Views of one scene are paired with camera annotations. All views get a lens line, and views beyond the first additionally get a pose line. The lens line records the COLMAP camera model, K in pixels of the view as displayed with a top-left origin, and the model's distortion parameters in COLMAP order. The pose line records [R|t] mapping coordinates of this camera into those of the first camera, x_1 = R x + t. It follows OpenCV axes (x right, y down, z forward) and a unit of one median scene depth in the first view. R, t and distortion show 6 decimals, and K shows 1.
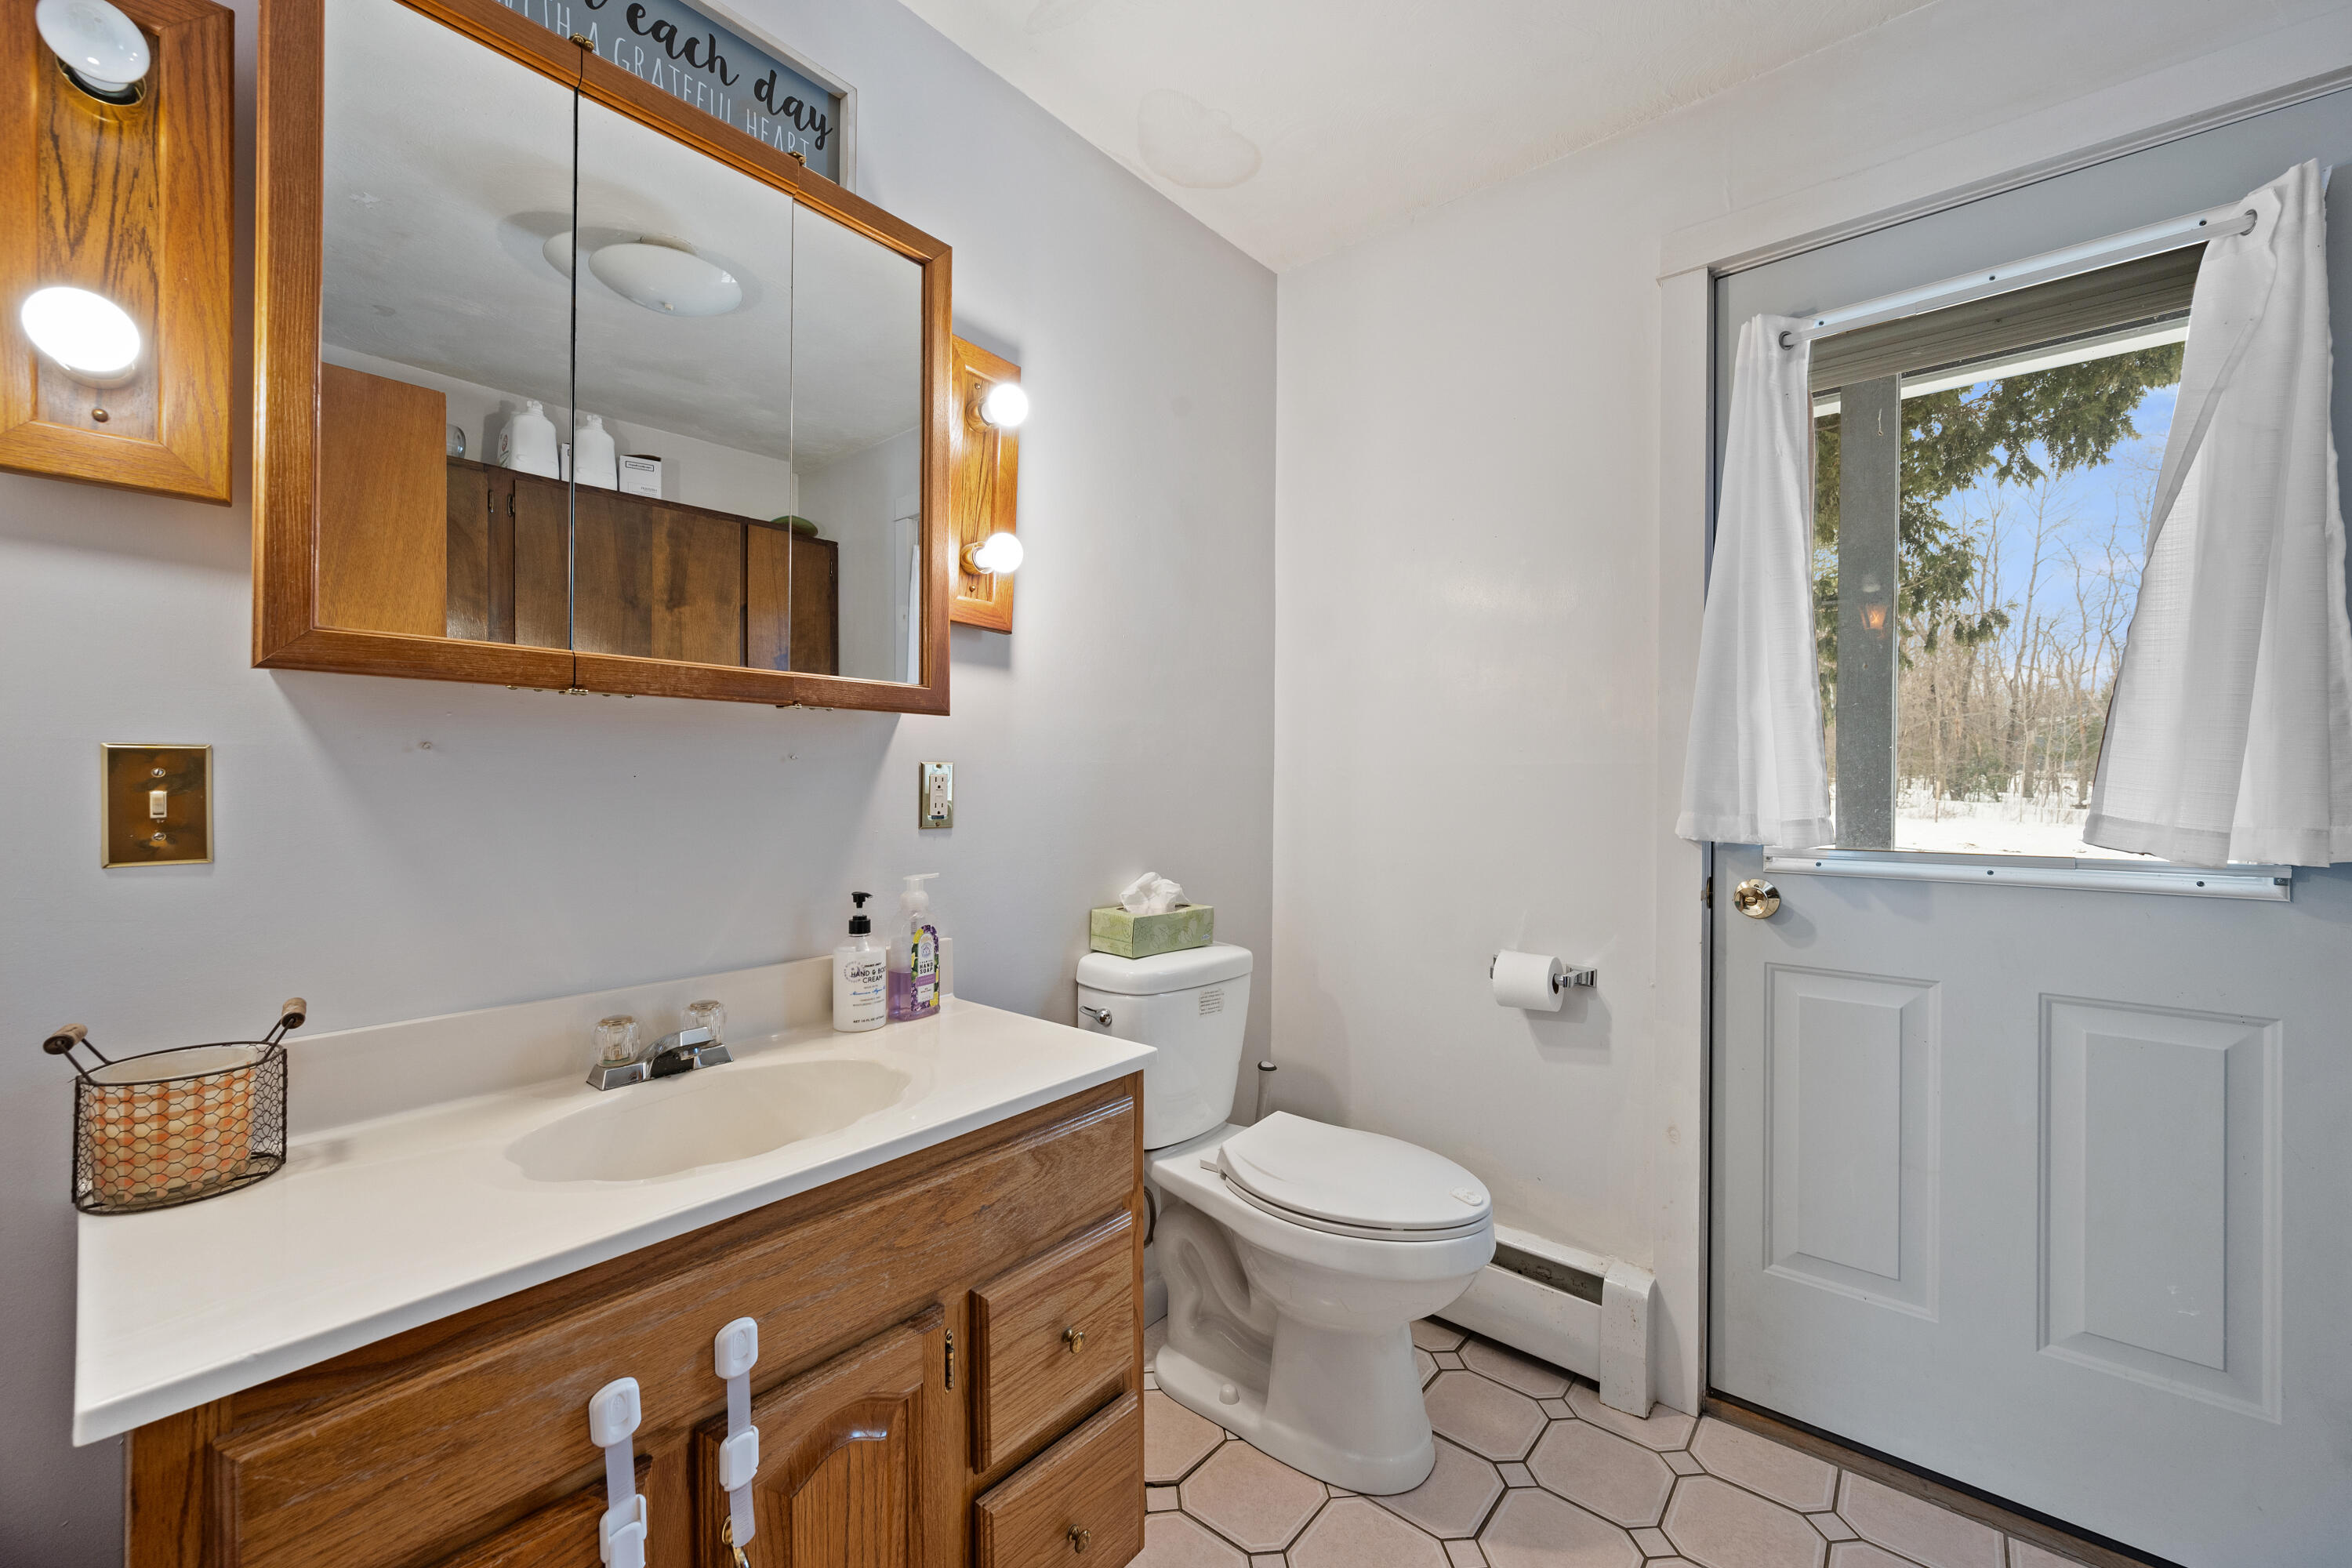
lens RADIAL K [[932.4, 0, 1173.9], [0, 932.4, 779.9], [0, 0, 1]] dist [-0.000620, -0.000211]
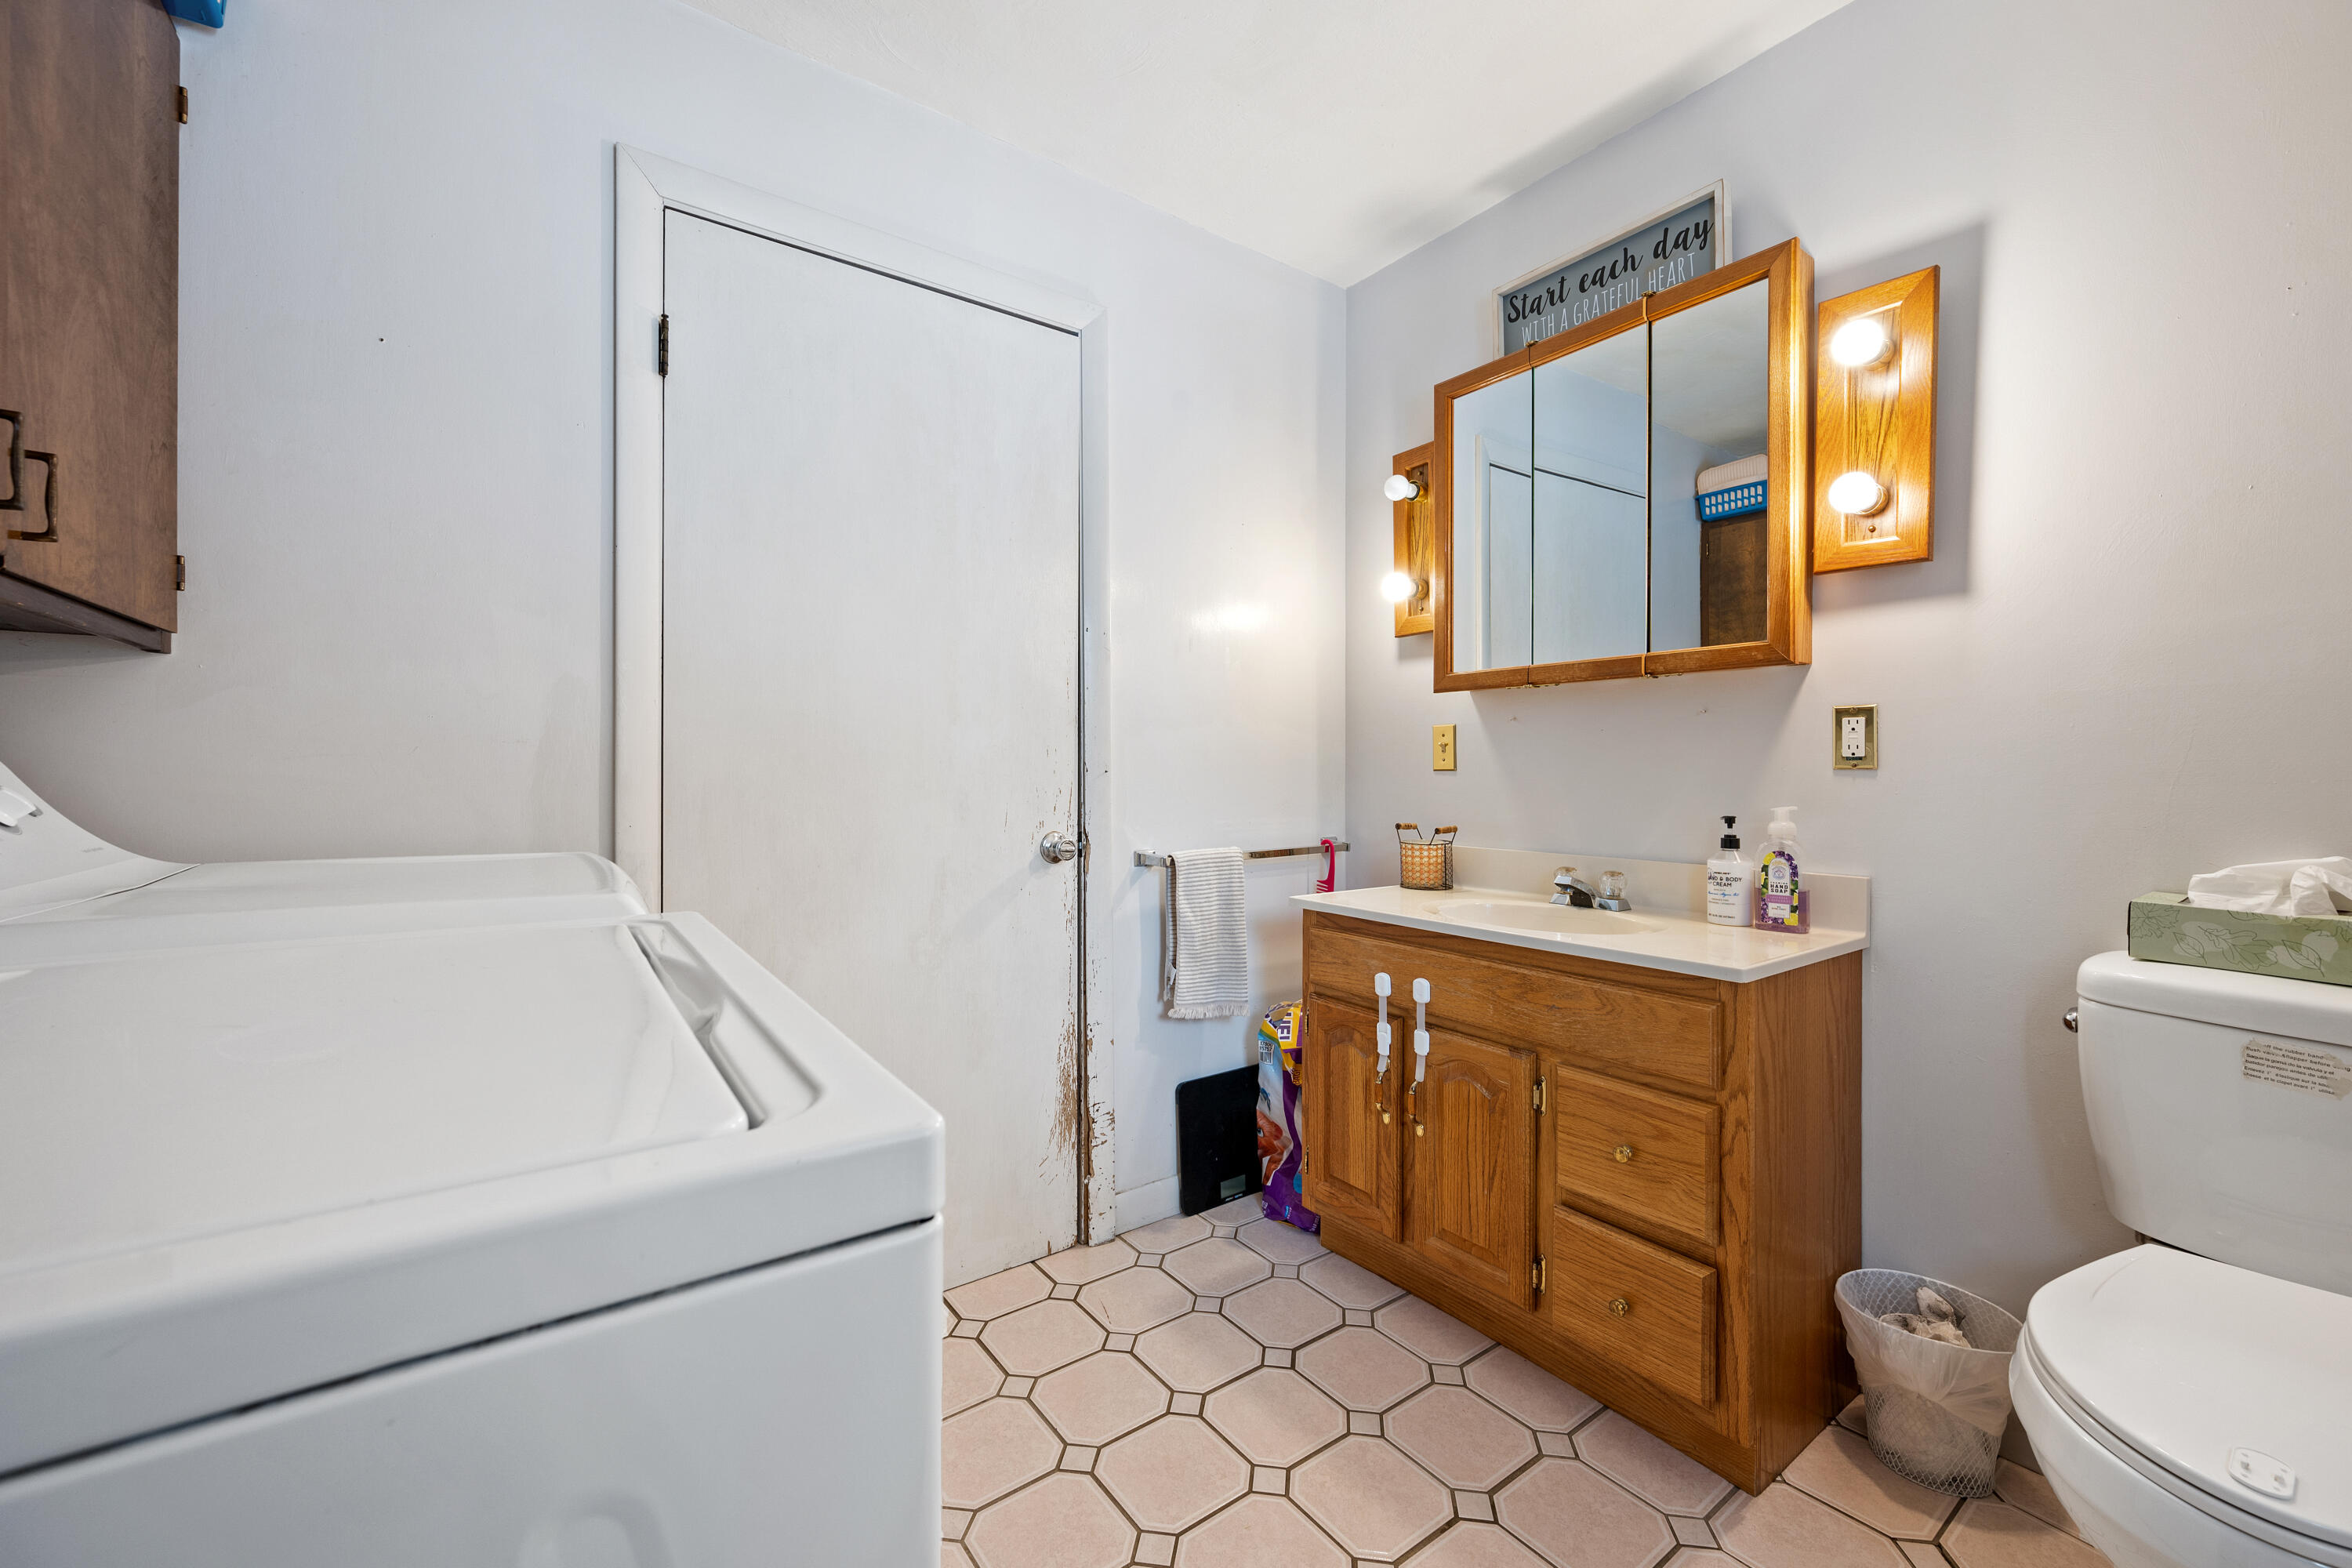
lens RADIAL K [[932.4, 0, 1184.1], [0, 932.4, 779.4], [0, 0, 1]] dist [-0.000620, -0.000211]
pose [[-0.246342, 0.003432, -0.969177, 1.119355], [-0.002115, 0.999989, 0.004078, 0.072378], [0.969181, 0.003054, -0.246333, 0.637383]]
